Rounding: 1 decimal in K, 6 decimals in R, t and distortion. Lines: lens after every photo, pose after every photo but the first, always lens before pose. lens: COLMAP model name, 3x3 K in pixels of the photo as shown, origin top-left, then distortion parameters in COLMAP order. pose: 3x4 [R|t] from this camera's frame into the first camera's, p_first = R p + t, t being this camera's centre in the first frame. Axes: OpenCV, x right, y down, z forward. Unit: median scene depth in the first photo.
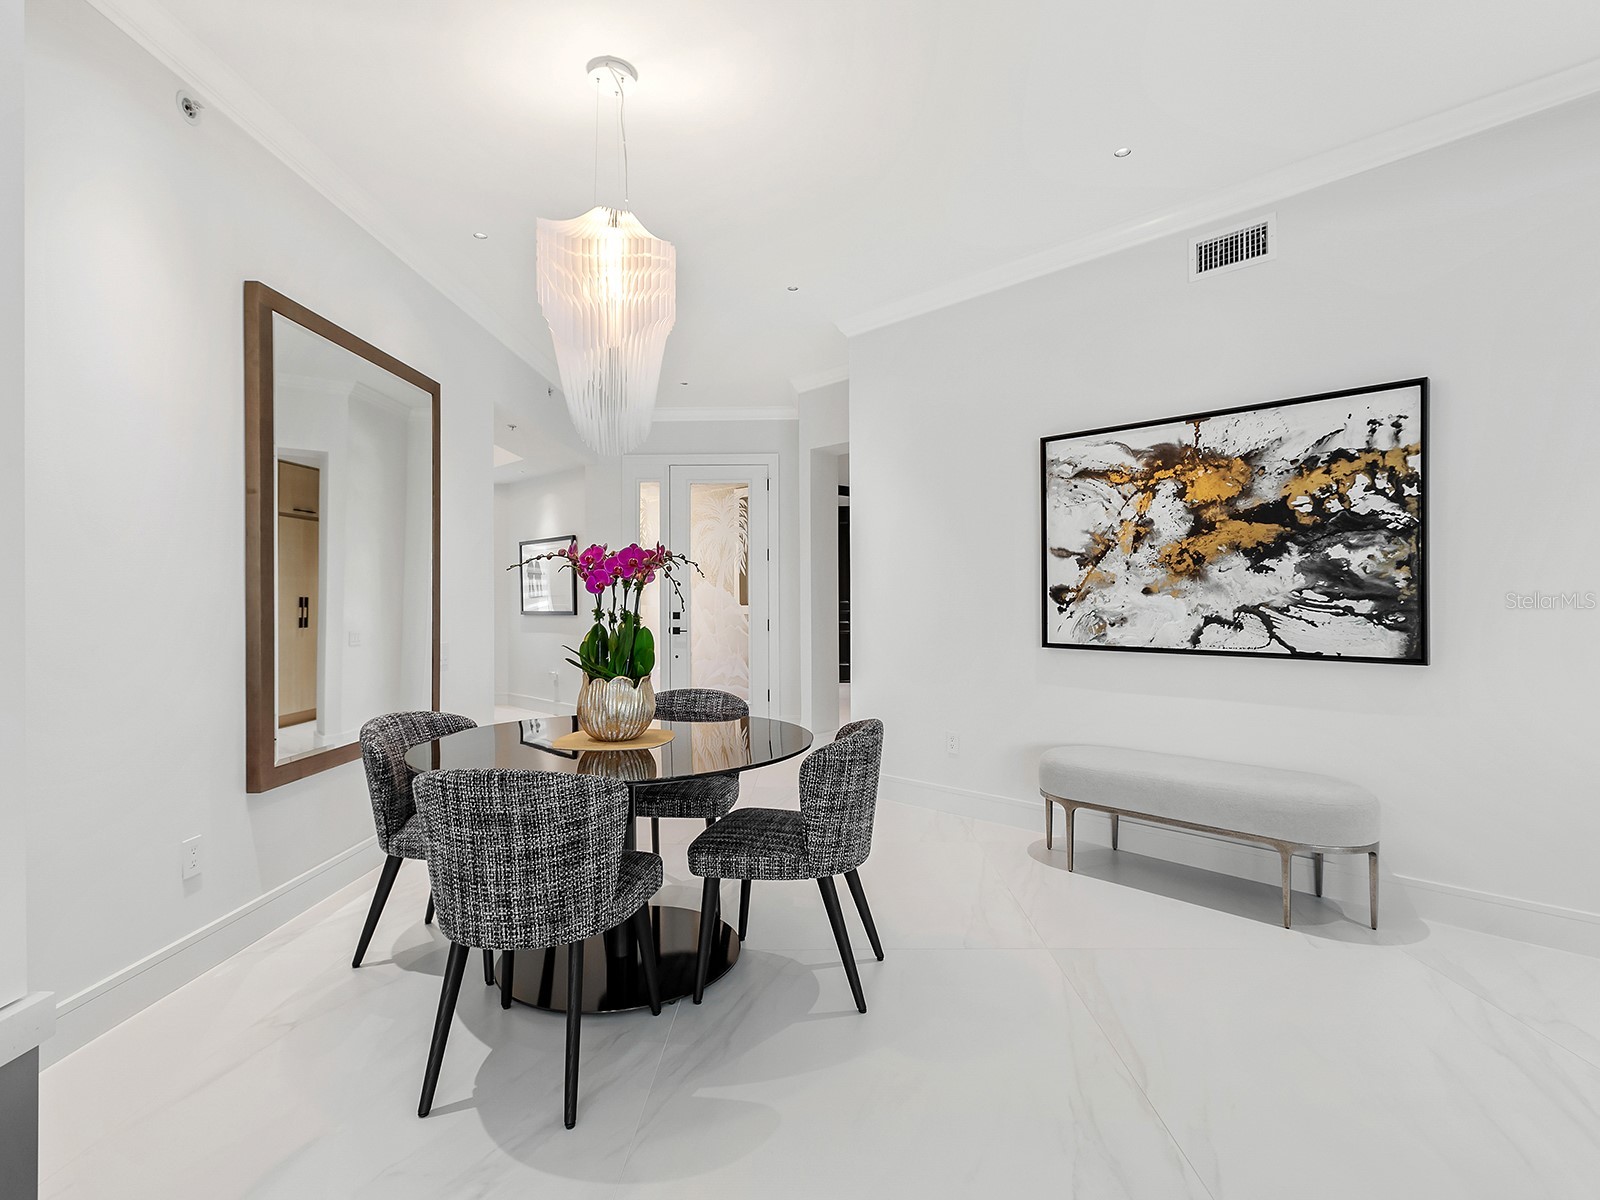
lens RADIAL K [[851.4, 0, 821.7], [0, 851.4, 592.9], [0, 0, 1]] dist [0.018945, 0.000348]
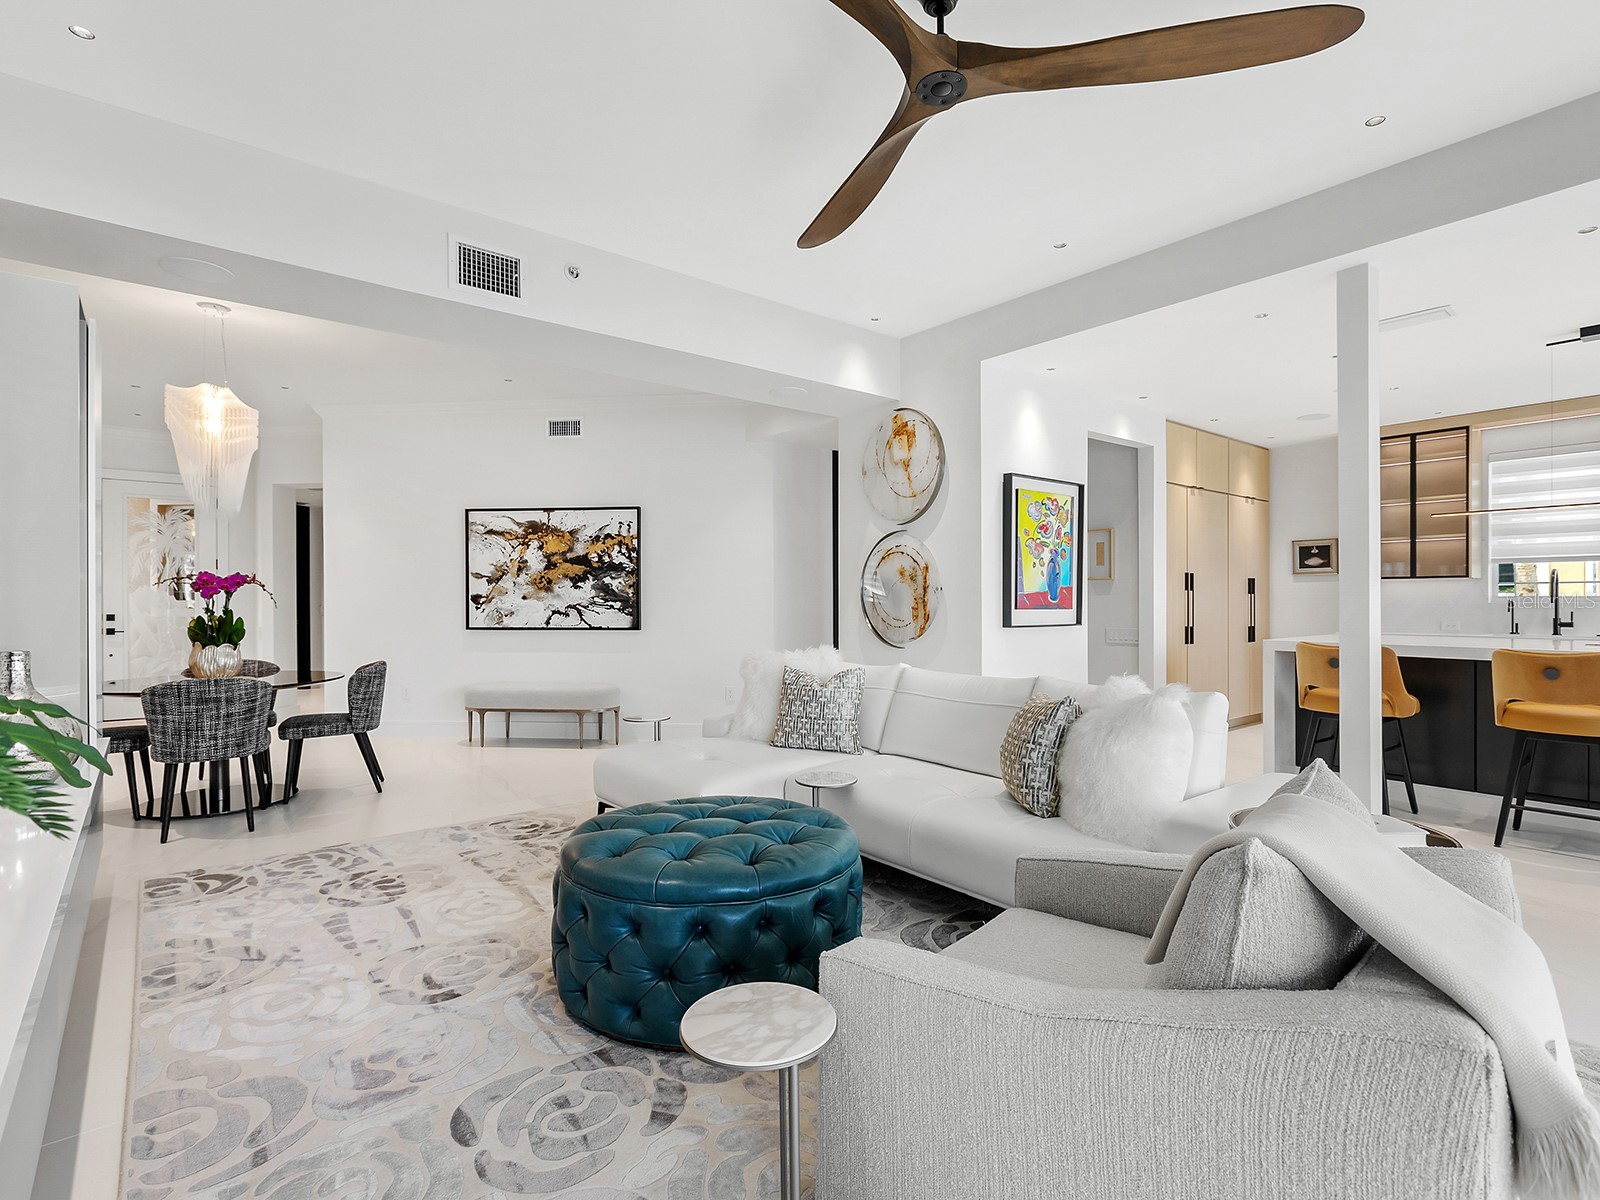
lens RADIAL K [[796.2, 0, 800.0], [0, 796.2, 600.0], [0, 0, 1]] dist [0.000234, -0.000521]
pose [[0.793172, 0.001120, 0.608996, -0.235255], [-0.003397, 0.999991, 0.002585, -0.003797], [-0.608988, -0.004119, 0.793169, -0.869678]]
